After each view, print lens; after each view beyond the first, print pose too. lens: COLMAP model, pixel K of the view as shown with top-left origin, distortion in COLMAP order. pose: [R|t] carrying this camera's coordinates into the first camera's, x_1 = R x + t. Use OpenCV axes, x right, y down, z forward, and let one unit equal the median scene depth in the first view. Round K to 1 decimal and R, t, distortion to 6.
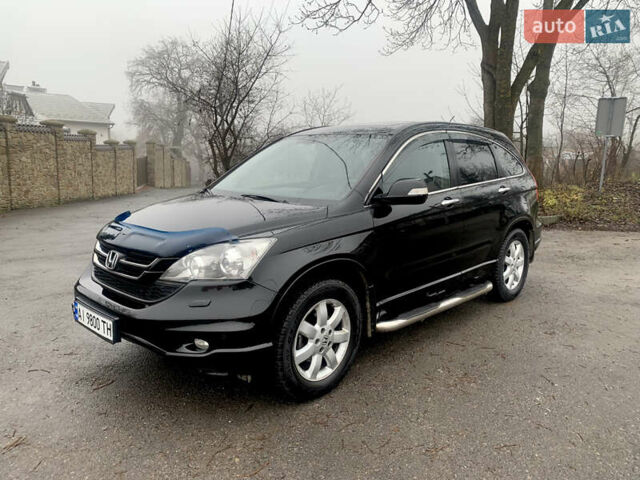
lens RADIAL K [[492.7, 0, 322.2], [0, 492.7, 238.1], [0, 0, 1]] dist [0.022753, -0.023861]
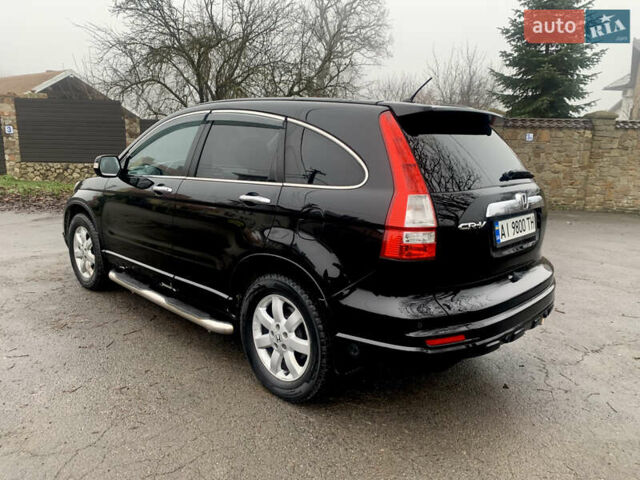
lens RADIAL K [[492.7, 0, 323.7], [0, 492.7, 237.6], [0, 0, 1]] dist [0.022753, -0.023861]
pose [[0.014359, 0.192490, -0.981194, 1.118269], [-0.206030, 0.960807, 0.185475, -0.208790], [0.978440, 0.199492, 0.053454, 1.197593]]
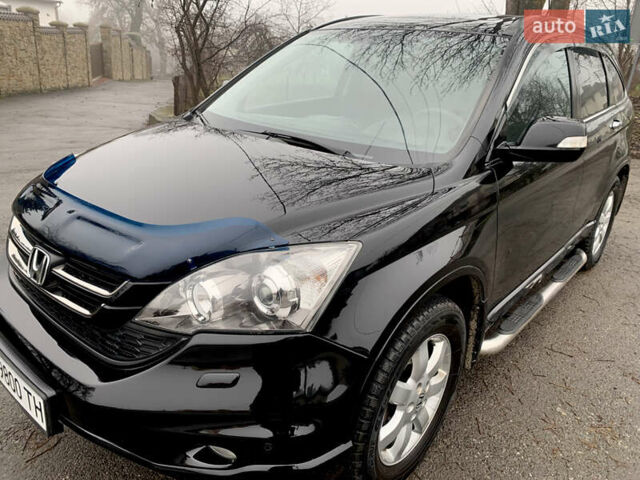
lens RADIAL K [[496.5, 0, 320.0], [0, 496.5, 234.1], [0, 0, 1]] dist [0.009793, -0.004688]
pose [[0.997793, 0.021513, 0.062813, -0.112787], [-0.032902, 0.981933, 0.186346, -0.069644], [-0.057669, -0.188001, 0.980474, 0.330464]]
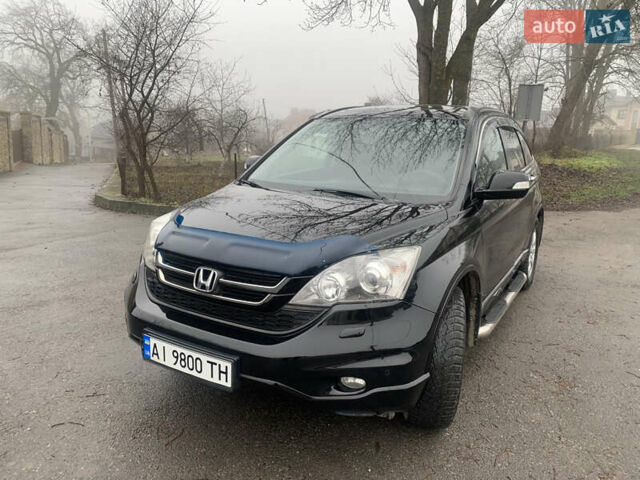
lens RADIAL K [[496.5, 0, 324.7], [0, 496.5, 231.4], [0, 0, 1]] dist [0.009793, -0.004688]
pose [[0.974031, -0.026662, 0.224838, -0.294077], [0.019262, 0.999200, 0.035044, -0.038855], [-0.225593, -0.029803, 0.973766, 0.144628]]
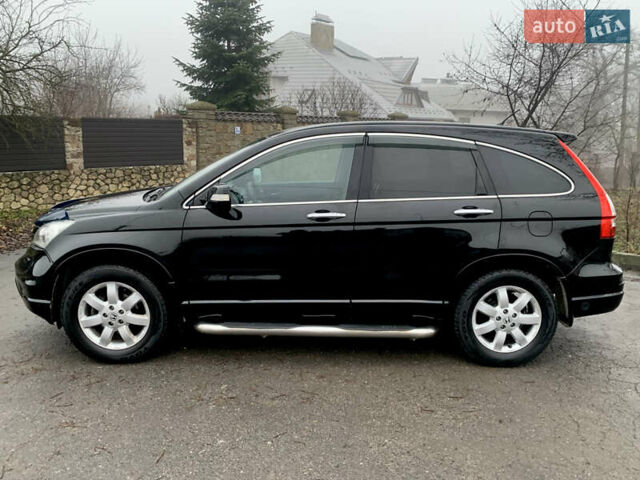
lens RADIAL K [[531.8, 0, 324.2], [0, 531.8, 239.6], [0, 0, 1]] dist [0.033369, -0.050339]
pose [[0.707757, 0.144487, -0.691523, 0.864247], [-0.137760, 0.988297, 0.065502, -0.088337], [0.692894, 0.048904, 0.719379, 0.311108]]
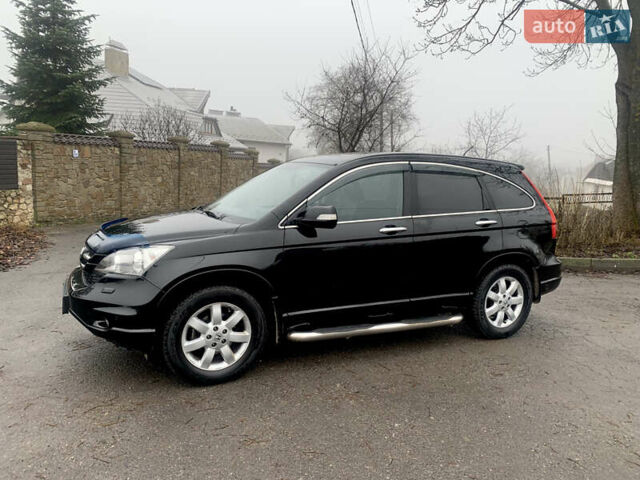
lens RADIAL K [[492.7, 0, 321.1], [0, 492.7, 239.1], [0, 0, 1]] dist [0.022753, -0.023861]
pose [[0.936821, 0.078041, -0.340994, 0.447922], [-0.090802, 0.995635, -0.021598, -0.016761], [0.337820, 0.051197, 0.939817, -0.027267]]
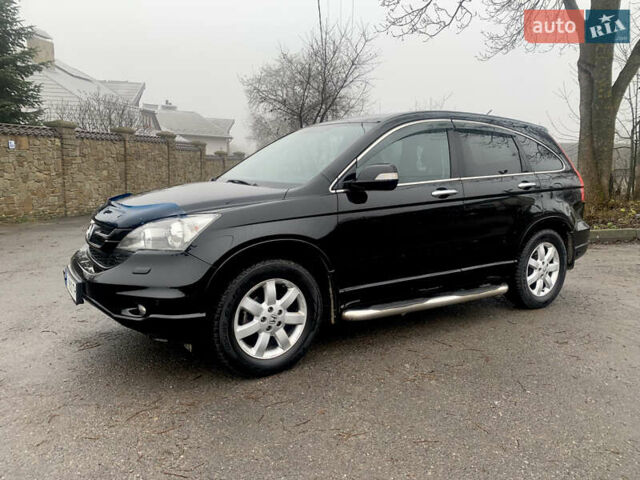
lens RADIAL K [[492.7, 0, 319.7], [0, 492.7, 240.0], [0, 0, 1]] dist [0.022753, -0.023861]
pose [[0.973197, 0.038844, -0.226669, 0.231355], [-0.044200, 0.998849, -0.018602, 0.042816], [0.225686, 0.028122, 0.973794, 0.025804]]
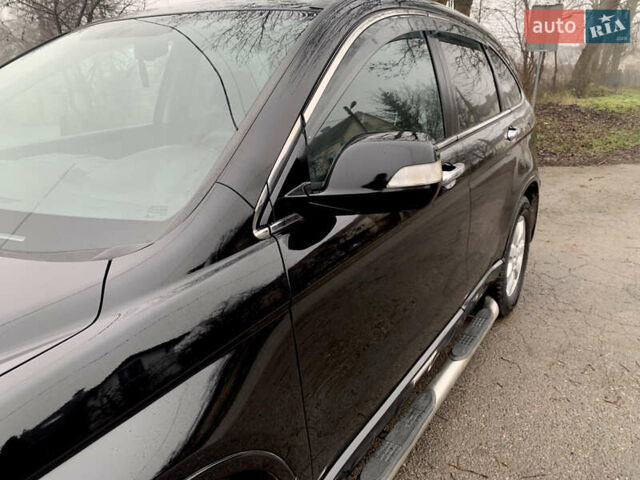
lens RADIAL K [[496.5, 0, 321.2], [0, 496.5, 233.0], [0, 0, 1]] dist [0.009793, -0.004688]
pose [[0.981669, -0.071768, 0.176563, 0.055906], [0.047897, 0.989561, 0.135926, -0.082711], [-0.184475, -0.124977, 0.974859, 0.545632]]
